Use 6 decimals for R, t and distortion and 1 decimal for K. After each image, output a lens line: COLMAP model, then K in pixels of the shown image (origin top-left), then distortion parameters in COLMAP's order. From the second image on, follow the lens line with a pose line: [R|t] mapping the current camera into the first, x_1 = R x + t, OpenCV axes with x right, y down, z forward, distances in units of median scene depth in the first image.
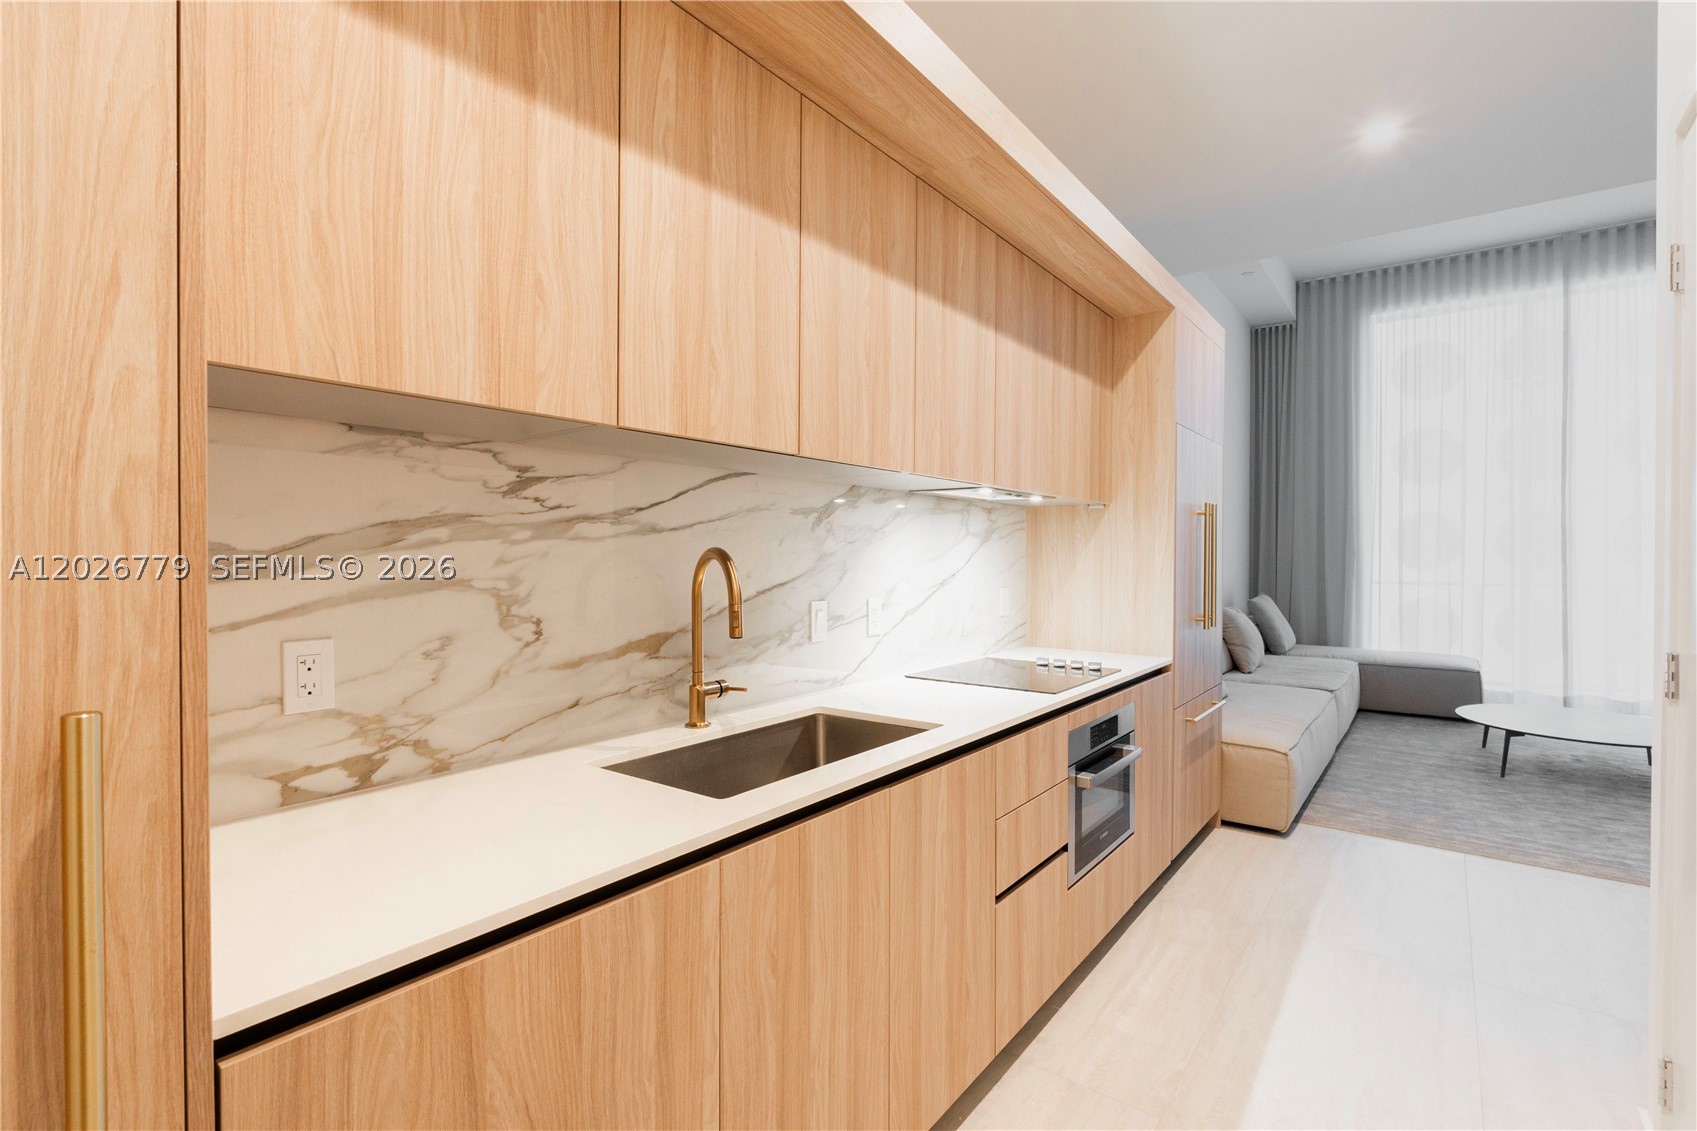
lens RADIAL K [[782.4, 0, 849.4], [0, 782.4, 562.5], [0, 0, 1]] dist [-0.007973, 0.001441]
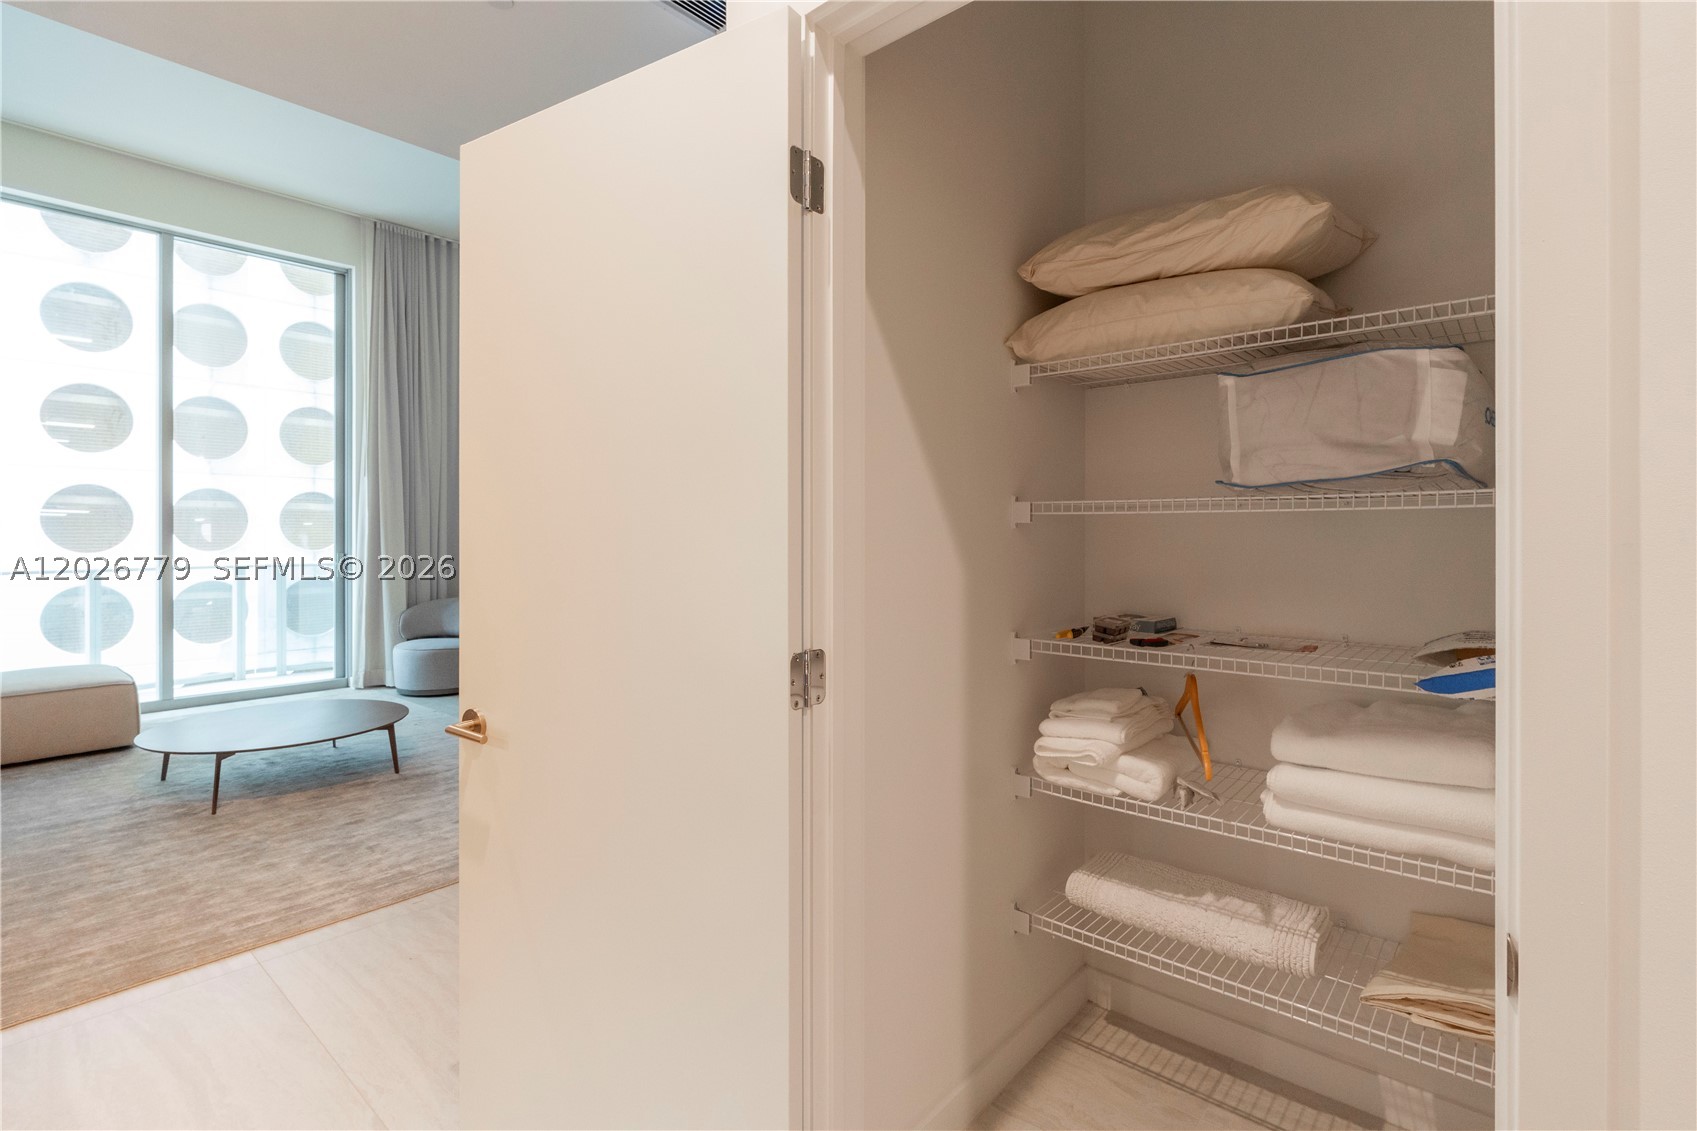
lens RADIAL K [[782.7, 0, 846.8], [0, 782.7, 561.6], [0, 0, 1]] dist [-0.004415, 0.000579]
pose [[0.056983, -0.032344, 0.997851, 0.181724], [0.010213, 0.999442, 0.031813, -0.002100], [-0.998323, 0.008378, 0.057282, 0.631968]]
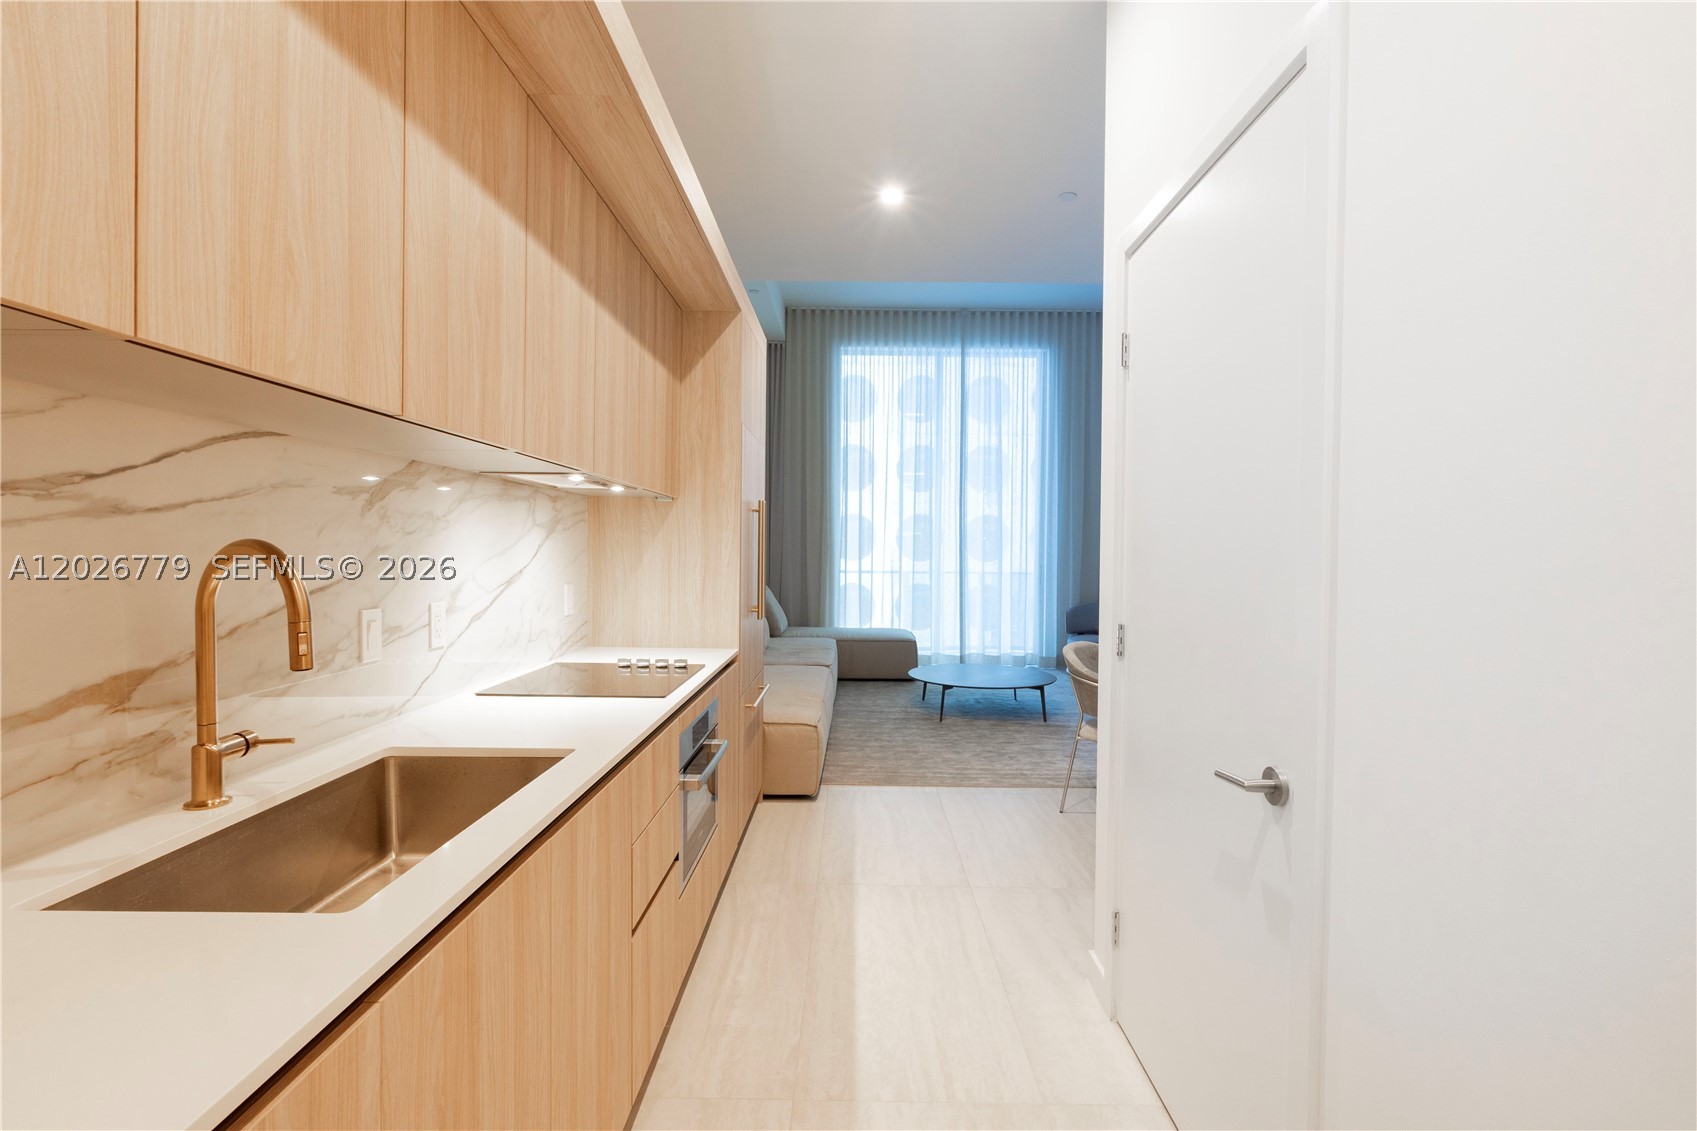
lens RADIAL K [[782.4, 0, 849.4], [0, 782.4, 562.5], [0, 0, 1]] dist [-0.007973, 0.001441]
pose [[0.799948, -0.004921, 0.600049, -0.125519], [-0.002204, 0.999936, 0.011139, -0.005922], [-0.600065, -0.010234, 0.799886, 0.112179]]
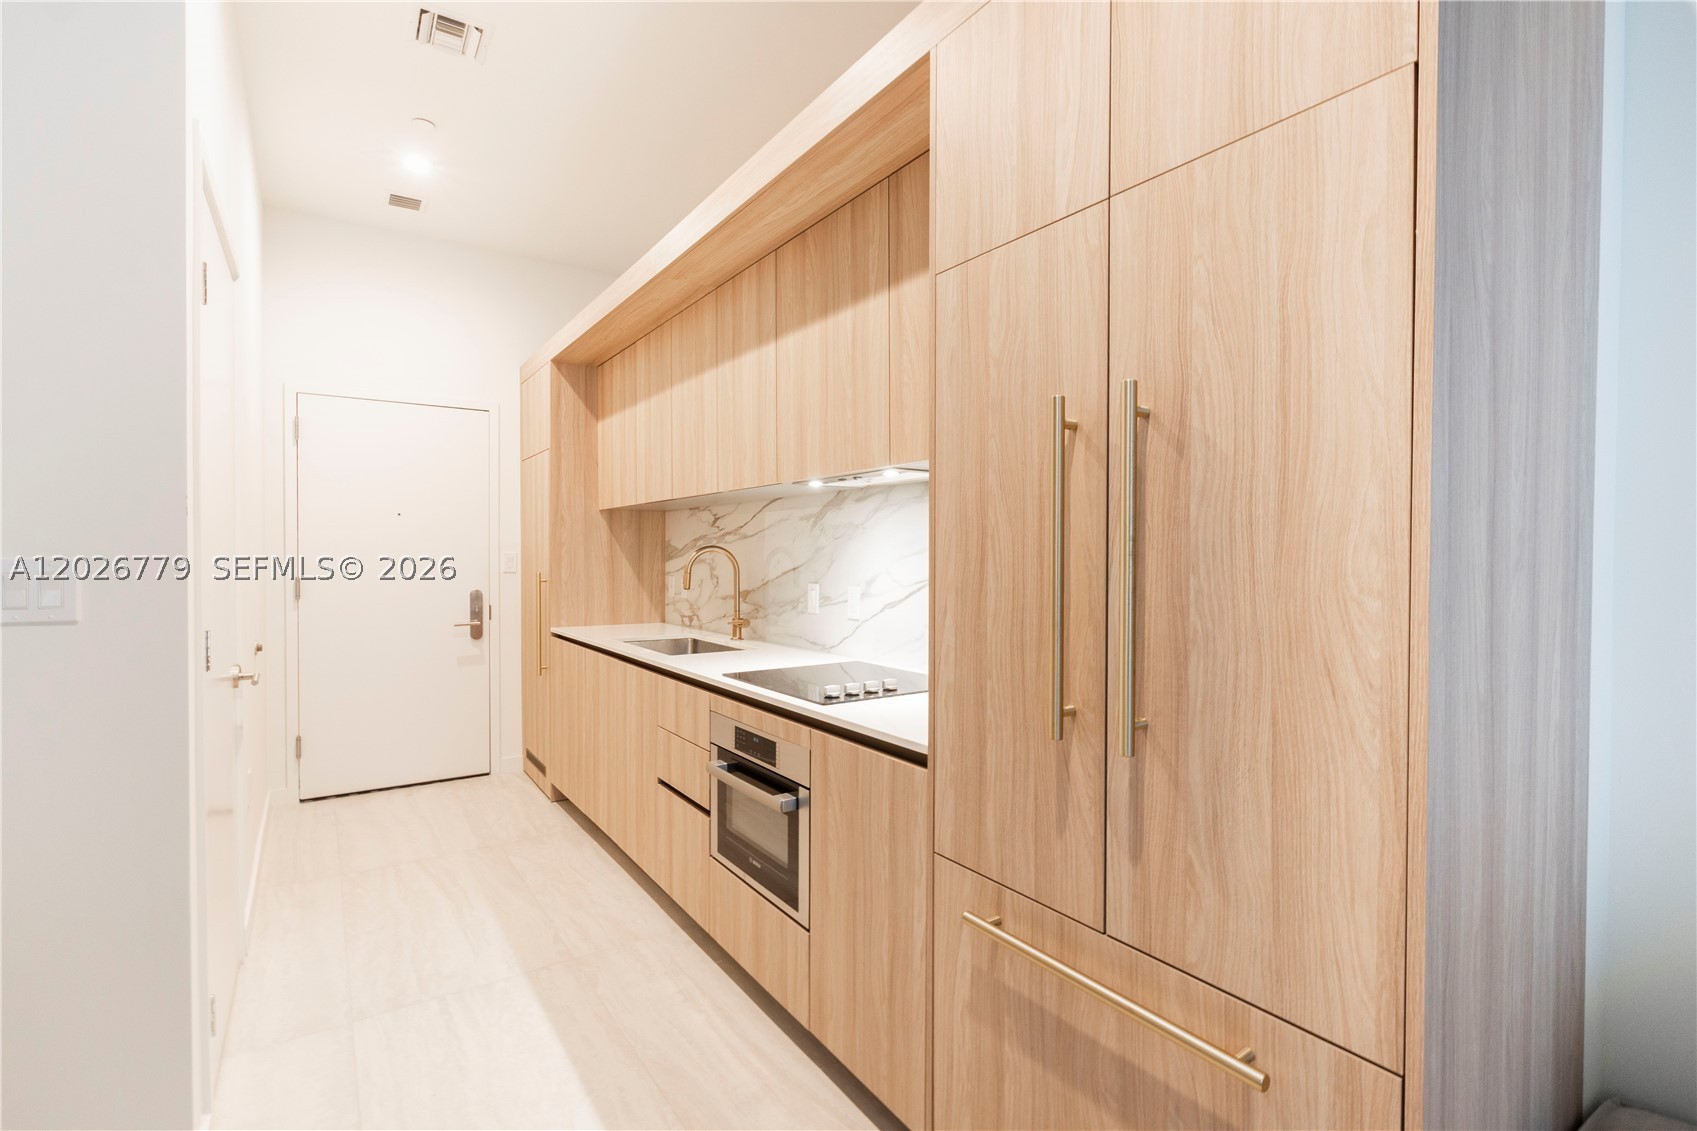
lens RADIAL K [[782.4, 0, 849.4], [0, 782.4, 562.5], [0, 0, 1]] dist [-0.007973, 0.001441]
pose [[-0.313927, 0.008098, -0.949413, 1.246944], [-0.010292, 0.999876, 0.011931, -0.002965], [0.949391, 0.013517, -0.313805, 1.518577]]
